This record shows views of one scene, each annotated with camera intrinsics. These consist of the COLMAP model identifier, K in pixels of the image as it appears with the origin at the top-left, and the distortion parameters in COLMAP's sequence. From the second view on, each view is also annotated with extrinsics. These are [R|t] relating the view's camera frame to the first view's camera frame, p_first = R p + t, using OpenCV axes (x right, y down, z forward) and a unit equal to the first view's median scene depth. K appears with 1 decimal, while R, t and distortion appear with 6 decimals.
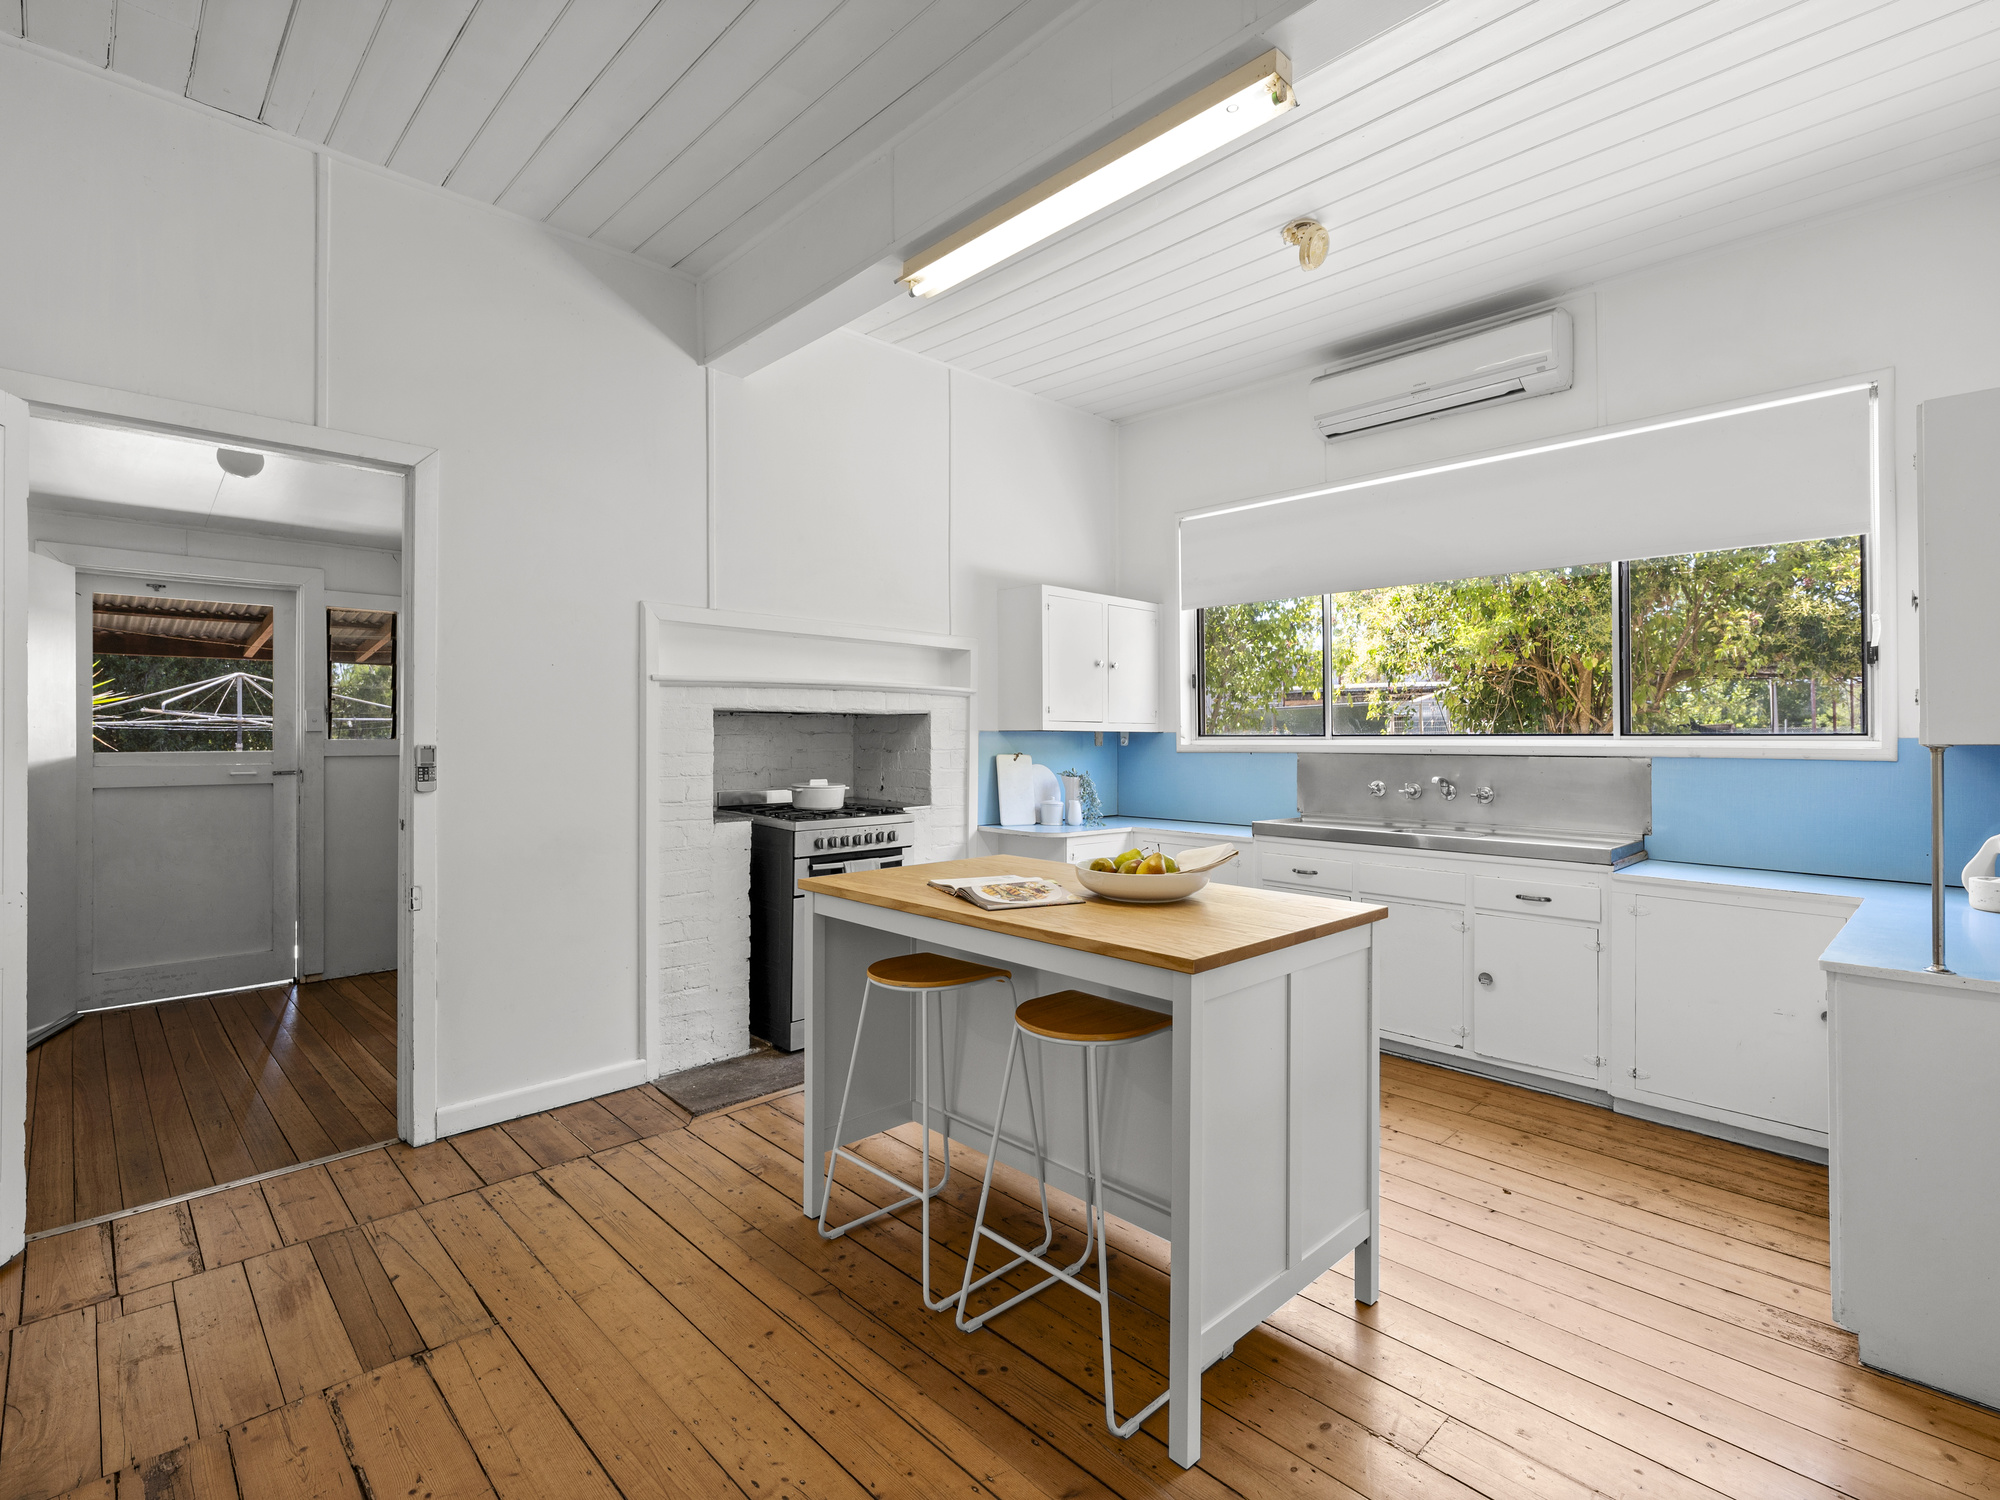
lens RADIAL K [[959.8, 0, 1000.6], [0, 959.8, 730.7], [0, 0, 1]] dist [-0.000895, 0.000143]
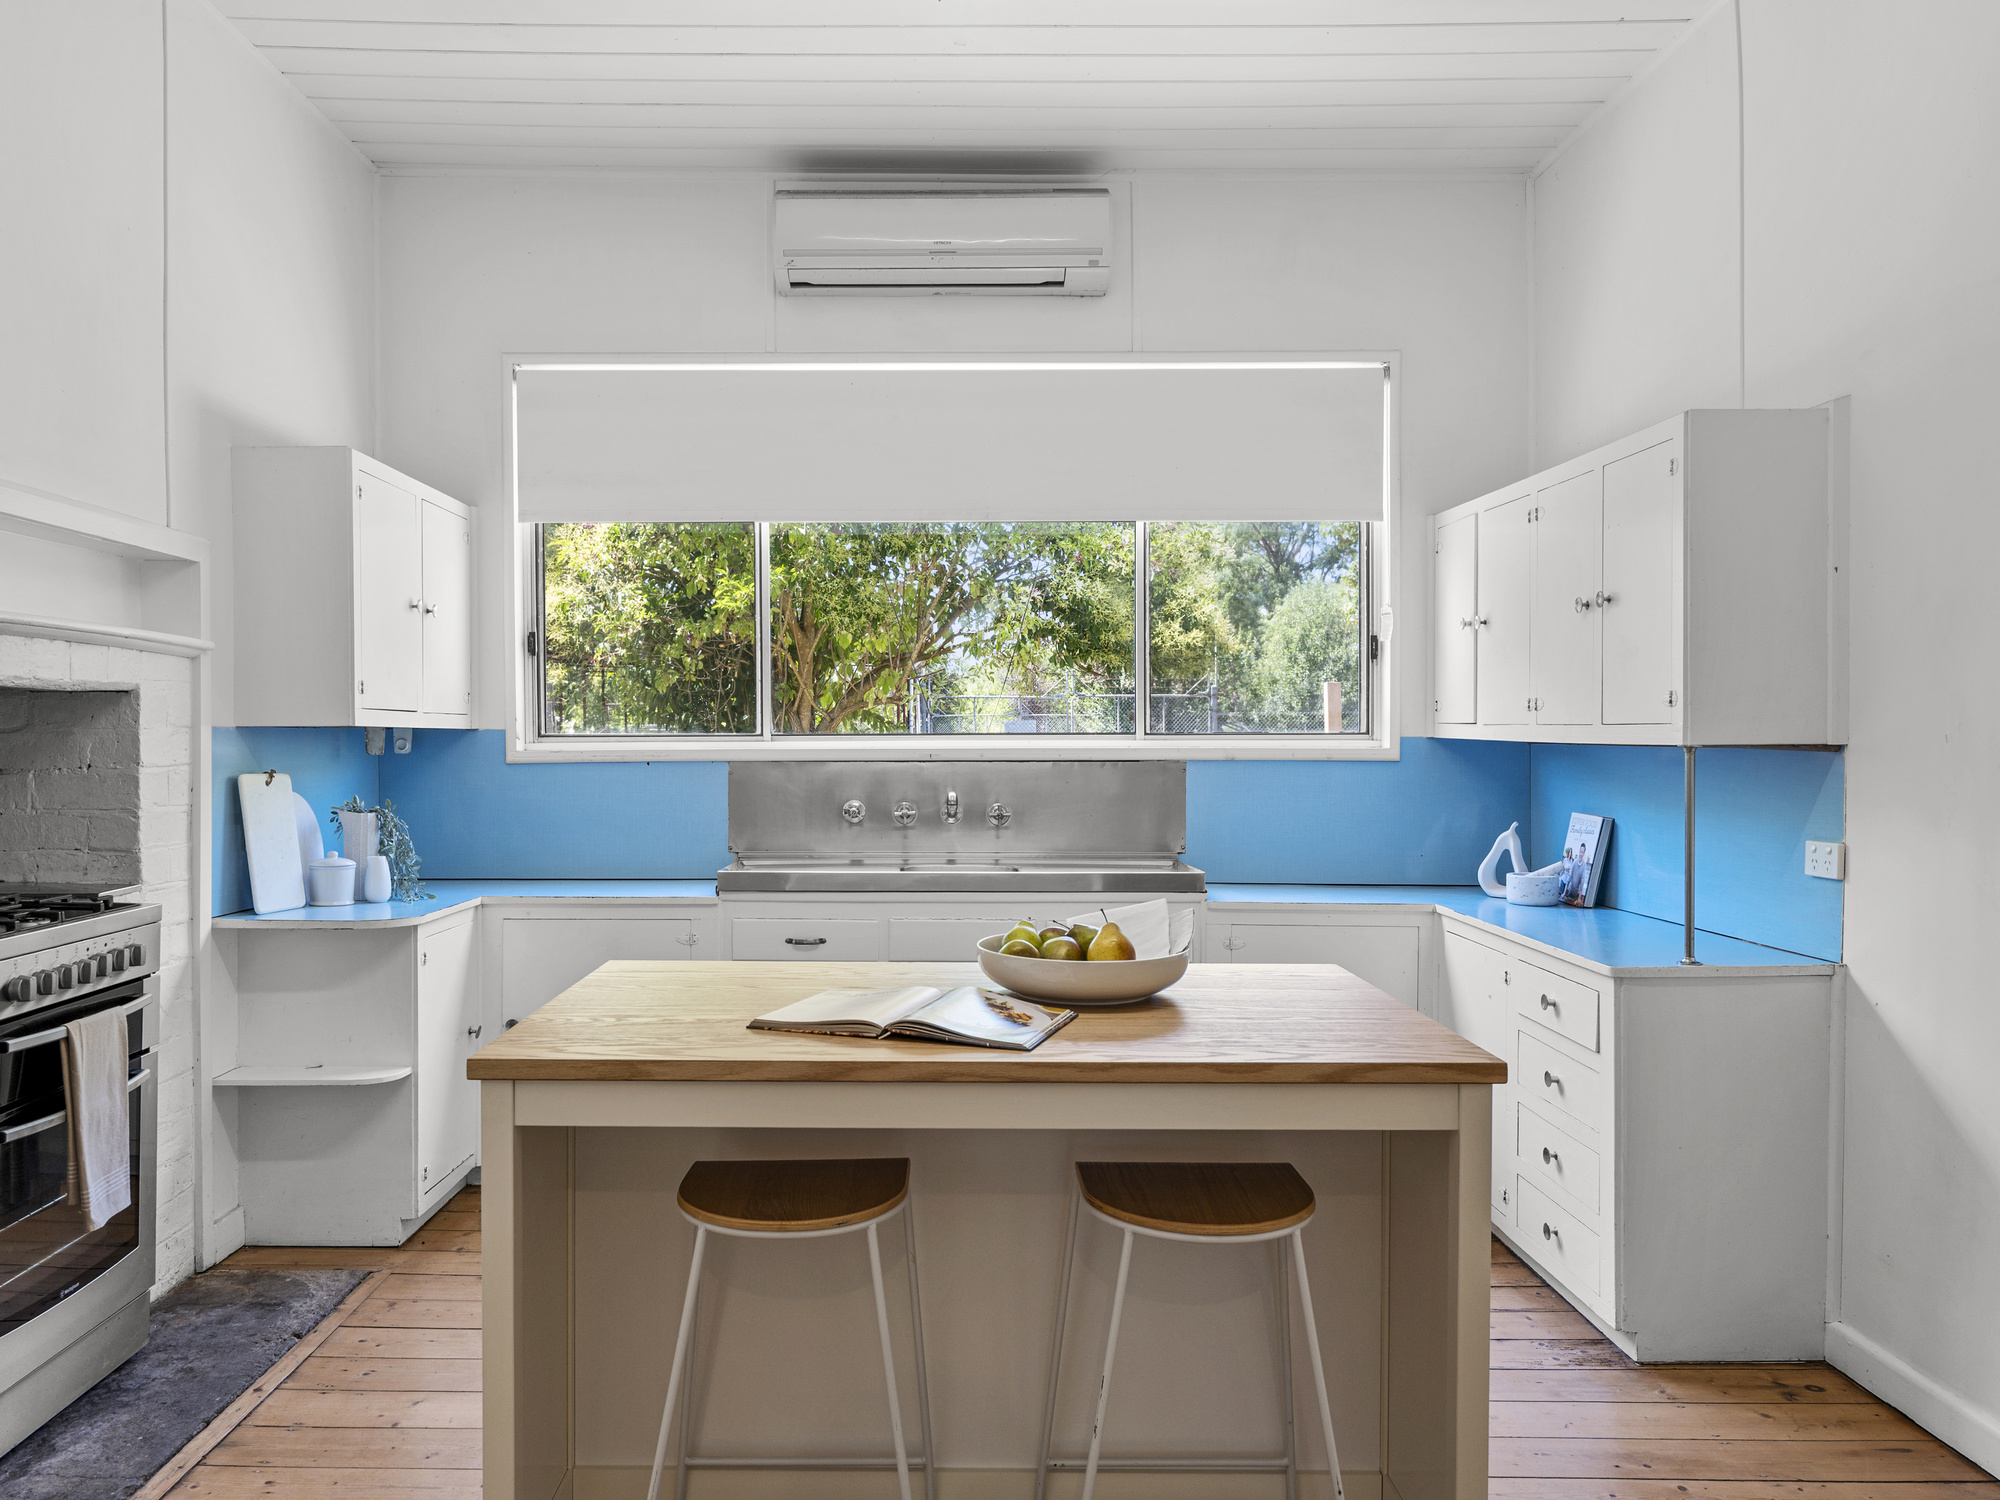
lens RADIAL K [[1460.6, 0, 999.3], [0, 1460.6, 757.9], [0, 0, 1]] dist [-0.000585, -0.000974]
pose [[0.696818, -0.012767, 0.717134, -0.289034], [-0.003017, 0.999781, 0.020731, -0.000739], [-0.717242, -0.016609, 0.696627, 0.189467]]
